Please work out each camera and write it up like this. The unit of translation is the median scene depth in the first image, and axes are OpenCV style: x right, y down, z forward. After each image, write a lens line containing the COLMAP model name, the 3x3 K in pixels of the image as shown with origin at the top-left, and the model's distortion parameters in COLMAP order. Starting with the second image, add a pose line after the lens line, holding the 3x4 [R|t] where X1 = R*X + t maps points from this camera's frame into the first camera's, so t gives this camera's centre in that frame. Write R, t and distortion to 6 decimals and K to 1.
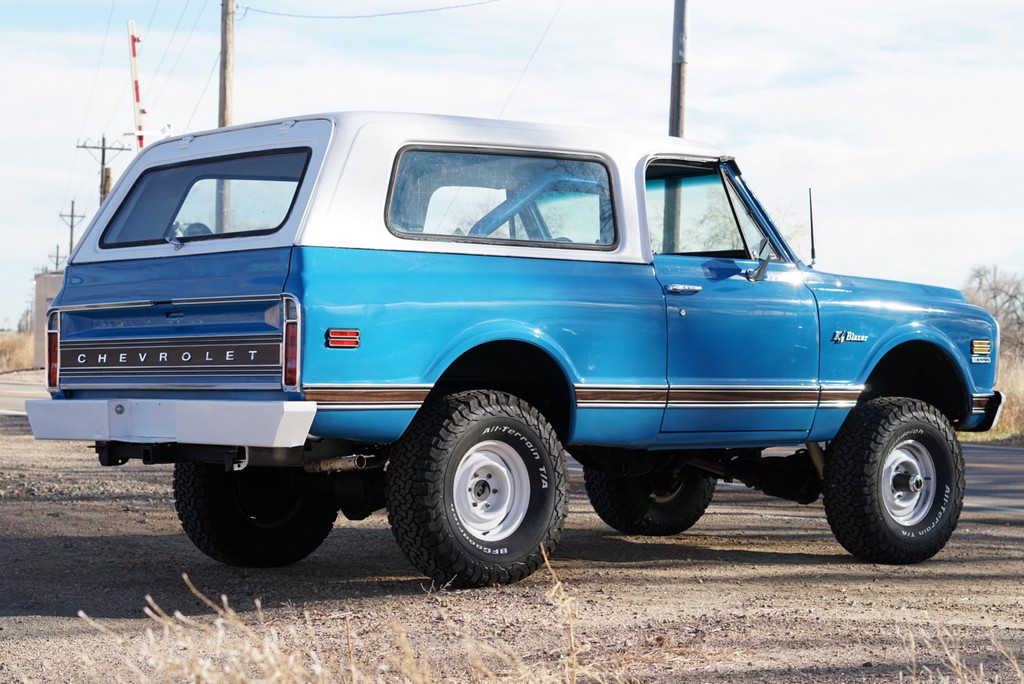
lens RADIAL K [[2260.2, 0, 509.4], [0, 2260.2, 336.8], [0, 0, 1]] dist [-0.021571, 0.000000]
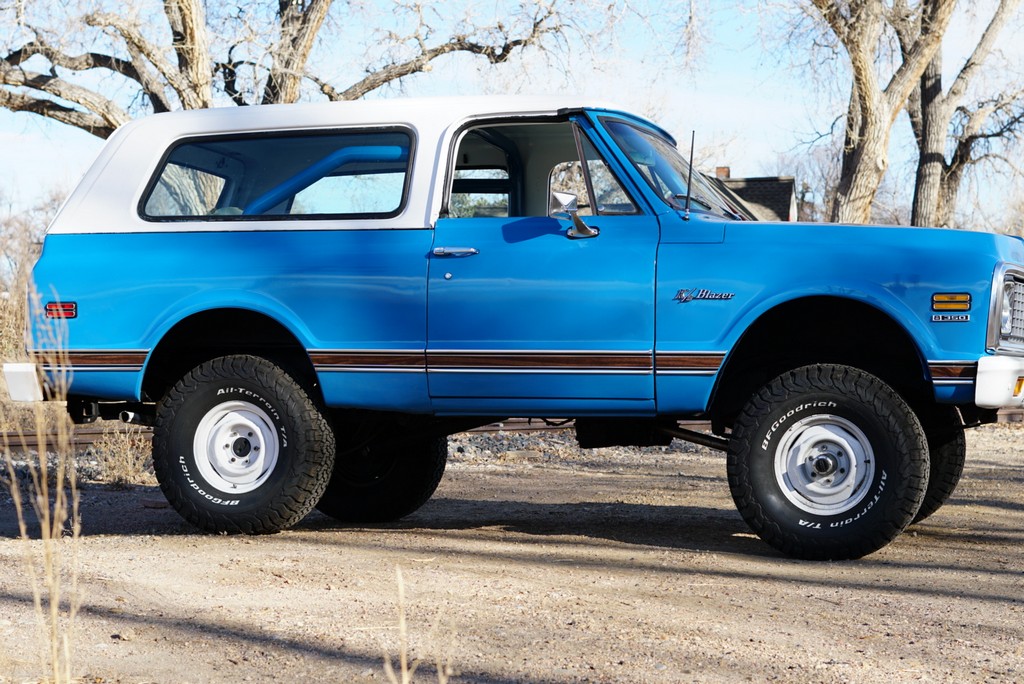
lens RADIAL K [[2260.2, 0, 500.9], [0, 2260.2, 344.4], [0, 0, 1]] dist [-0.021571, 0.000000]
pose [[0.535243, -0.020220, -0.844456, 0.942138], [0.011447, 0.999795, -0.016684, 0.036776], [0.844621, -0.000737, 0.535365, 0.505676]]
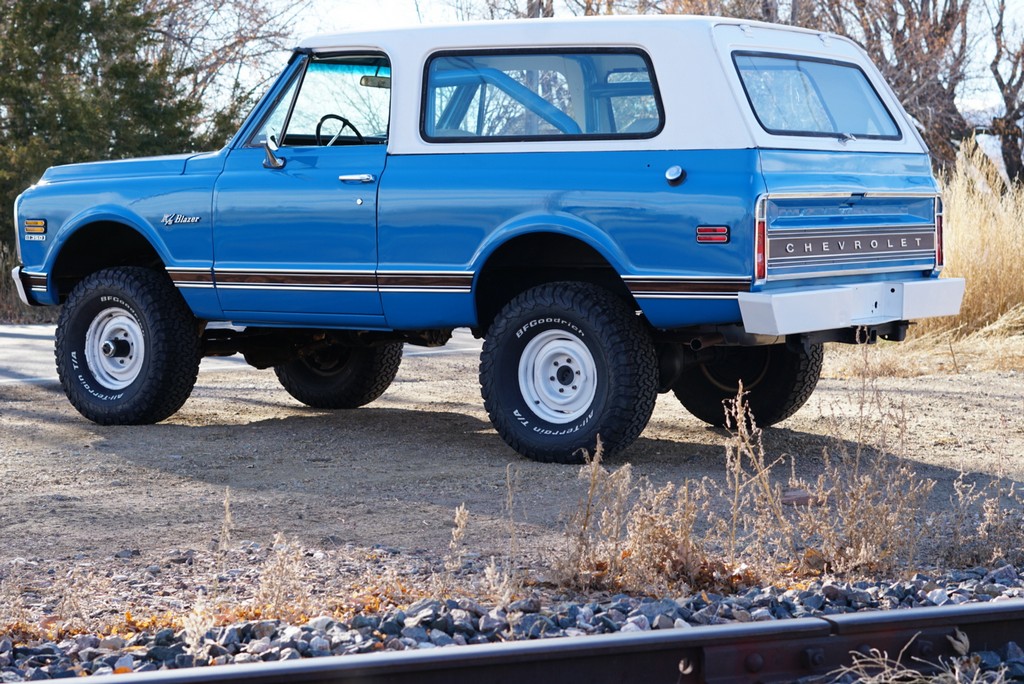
lens RADIAL K [[2260.2, 0, 511.2], [0, 2260.2, 340.4], [0, 0, 1]] dist [-0.021571, 0.000000]
pose [[-0.254229, -0.023428, 0.966860, -1.116209], [0.024398, 0.999233, 0.030628, 0.016865], [-0.966836, 0.031376, -0.253462, 1.384169]]
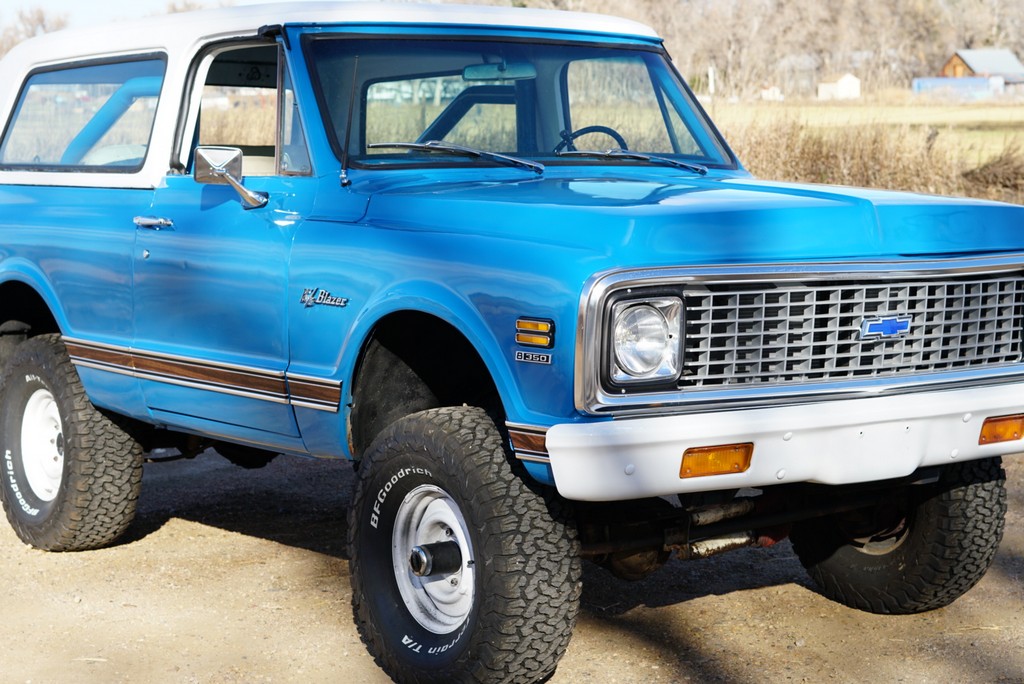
lens RADIAL K [[2260.2, 0, 504.7], [0, 2260.2, 338.1], [0, 0, 1]] dist [-0.021571, 0.000000]
pose [[-0.089227, 0.079313, -0.992848, 0.838814], [0.021378, 0.996747, 0.077703, -0.039676], [0.995782, -0.014292, -0.090632, 1.218051]]
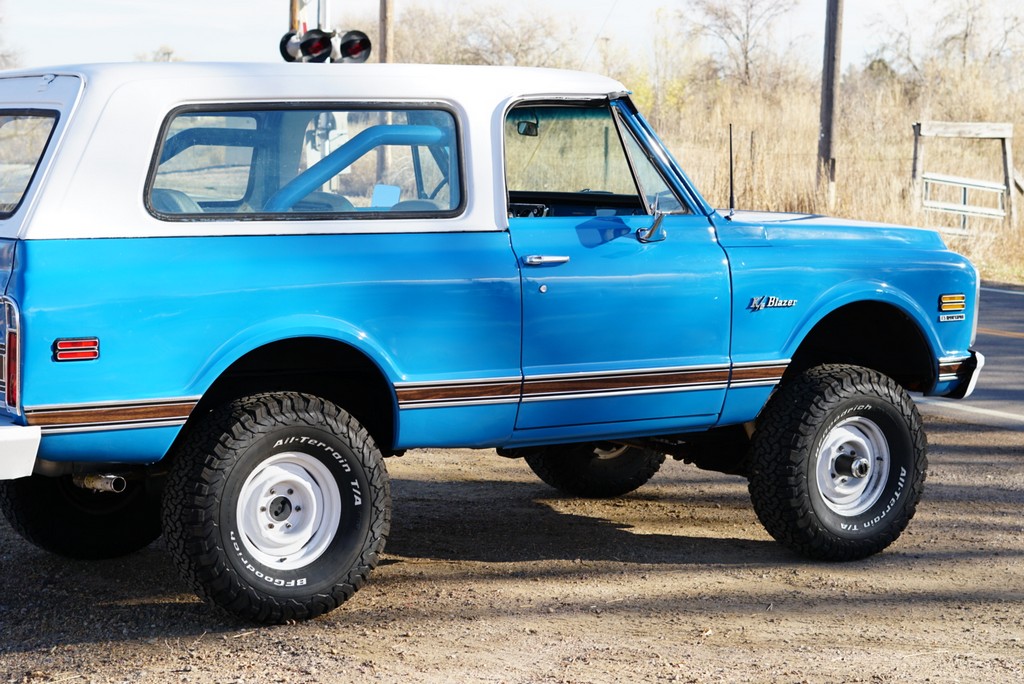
lens RADIAL K [[2260.2, 0, 506.4], [0, 2260.2, 346.6], [0, 0, 1]] dist [-0.021571, 0.000000]
pose [[0.993216, 0.012439, -0.115620, 0.164879], [0.000068, 0.994201, 0.107540, -0.081915], [0.116287, -0.106819, 0.987455, 0.167955]]
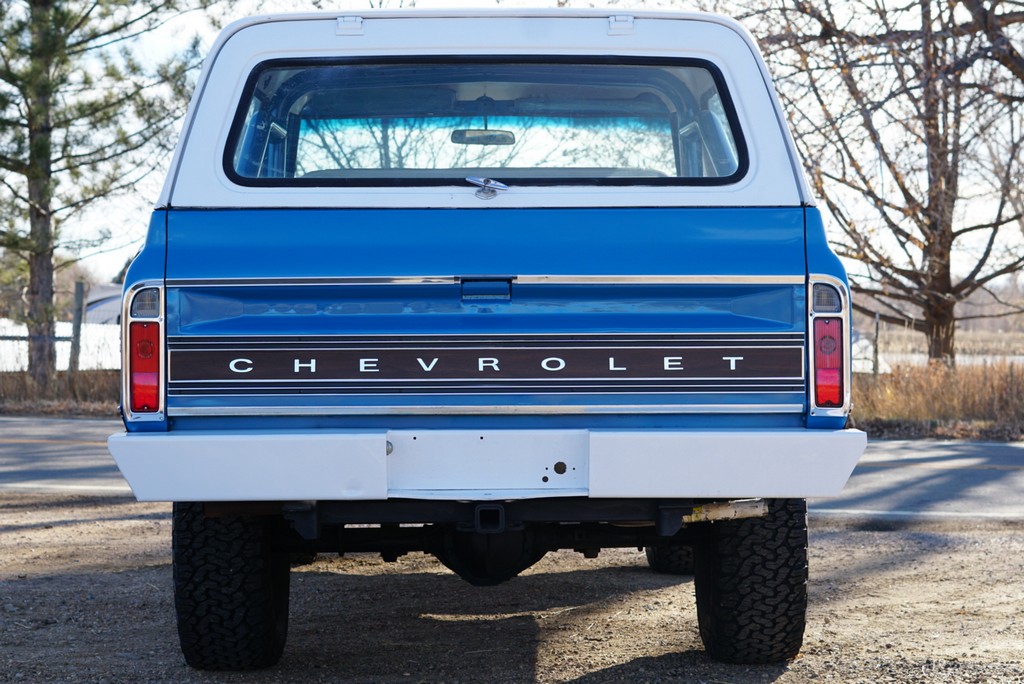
lens RADIAL K [[2260.2, 0, 509.7], [0, 2260.2, 343.6], [0, 0, 1]] dist [-0.021571, 0.000000]
pose [[0.646459, 0.024171, 0.762566, -0.616236], [-0.012329, 0.999698, -0.021235, 0.015988], [-0.762849, 0.004326, 0.646562, 0.558918]]
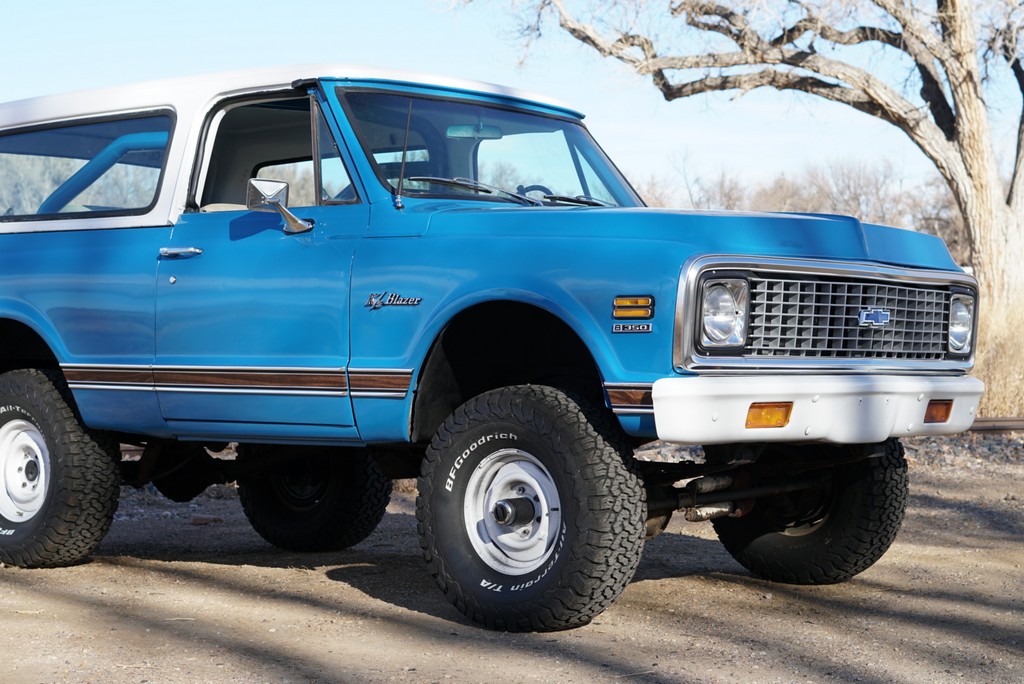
lens RADIAL K [[2260.2, 0, 506.8], [0, 2260.2, 345.6], [0, 0, 1]] dist [-0.021571, 0.000000]
pose [[0.156762, -0.011324, -0.987572, 0.961467], [0.012096, 0.999881, -0.009545, 0.024336], [0.987562, -0.010449, 0.156880, 1.016130]]
